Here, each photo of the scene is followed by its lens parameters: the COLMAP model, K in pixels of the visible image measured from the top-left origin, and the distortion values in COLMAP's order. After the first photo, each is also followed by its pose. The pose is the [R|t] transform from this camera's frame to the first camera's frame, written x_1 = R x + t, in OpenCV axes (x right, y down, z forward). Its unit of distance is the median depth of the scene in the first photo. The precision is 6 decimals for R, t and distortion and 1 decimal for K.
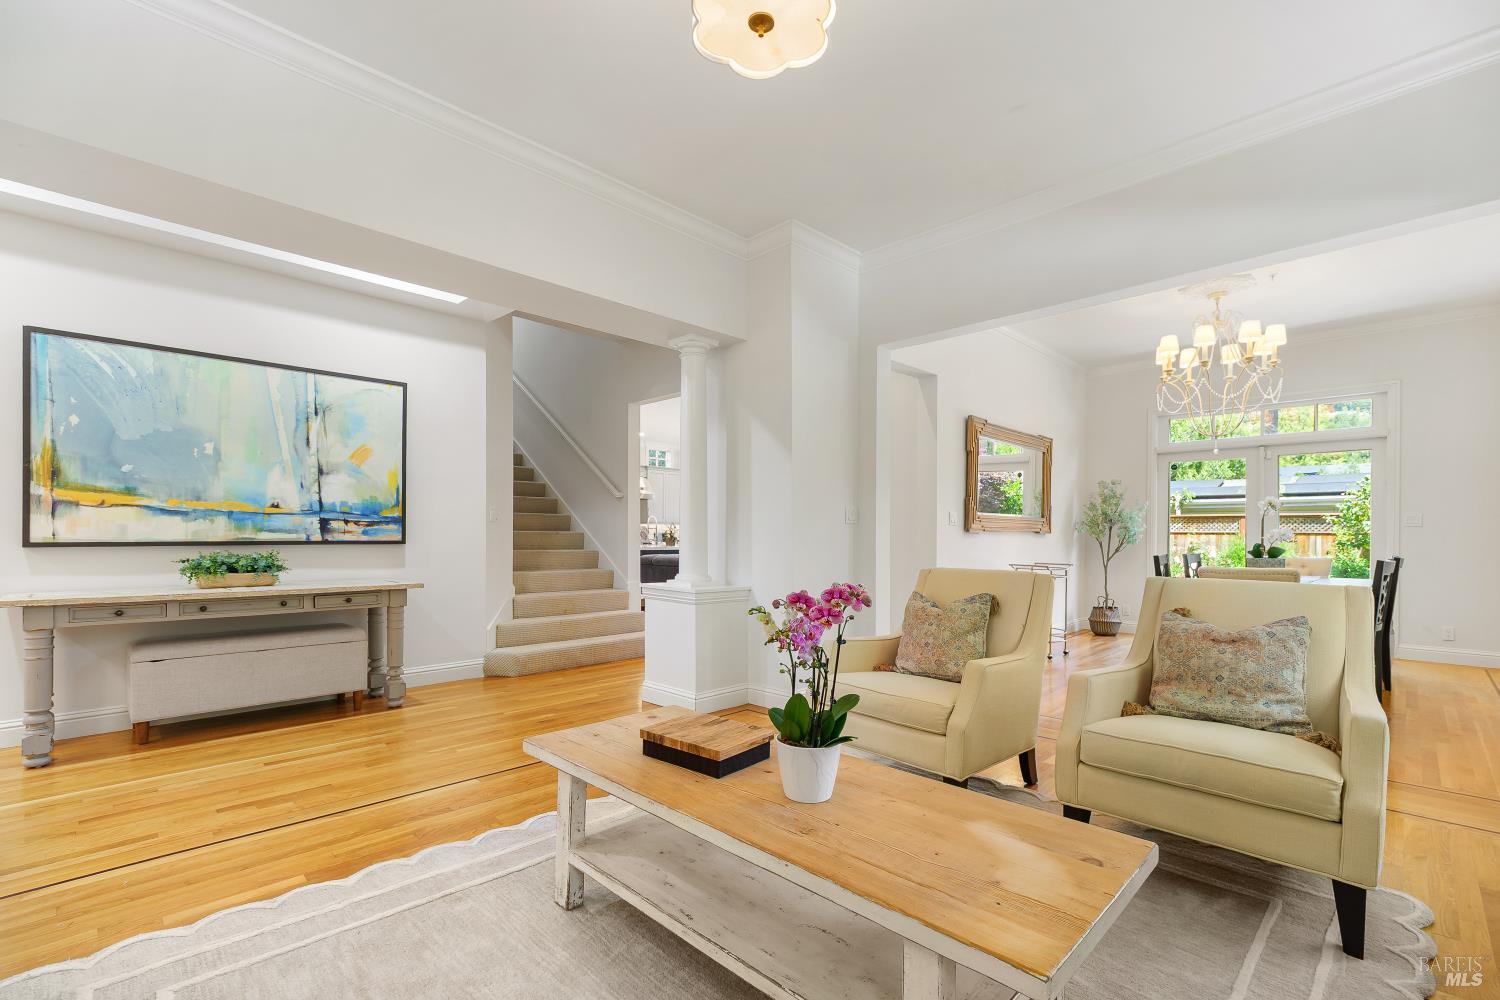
lens RADIAL K [[661.9, 0, 746.6], [0, 661.9, 539.5], [0, 0, 1]] dist [-0.002644, 0.000240]
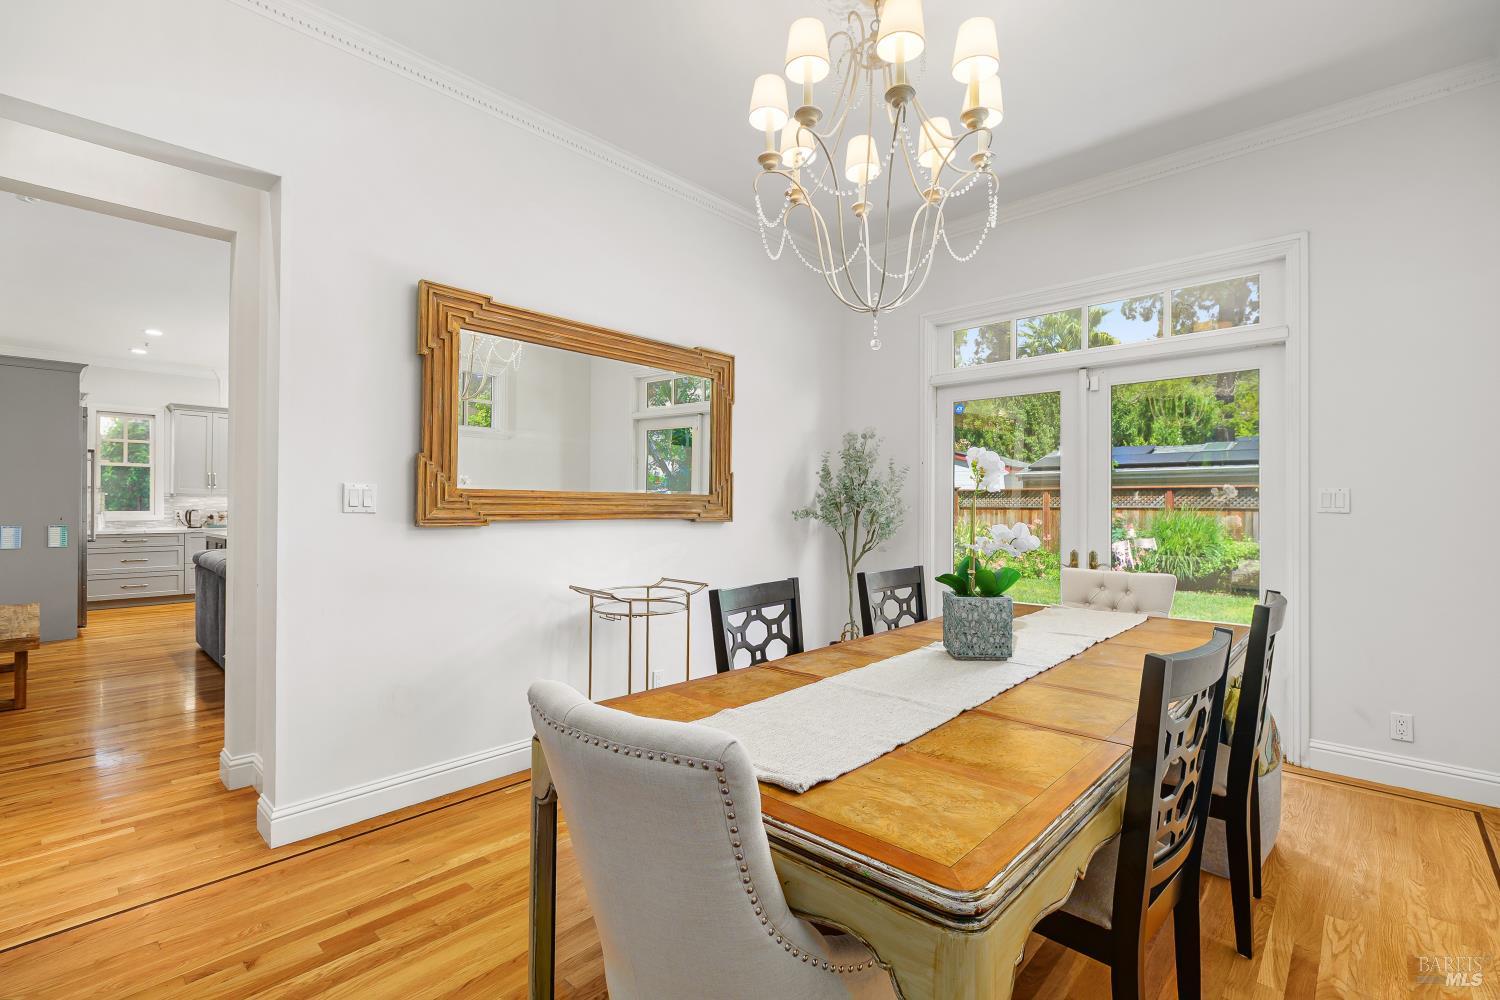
lens RADIAL K [[661.9, 0, 752.1], [0, 661.9, 503.2], [0, 0, 1]] dist [-0.002644, 0.000240]
pose [[0.999469, 0.000855, 0.032569, 0.438875], [-0.000541, 0.999953, -0.009643, -0.018190], [-0.032576, 0.009620, 0.999423, 0.406460]]
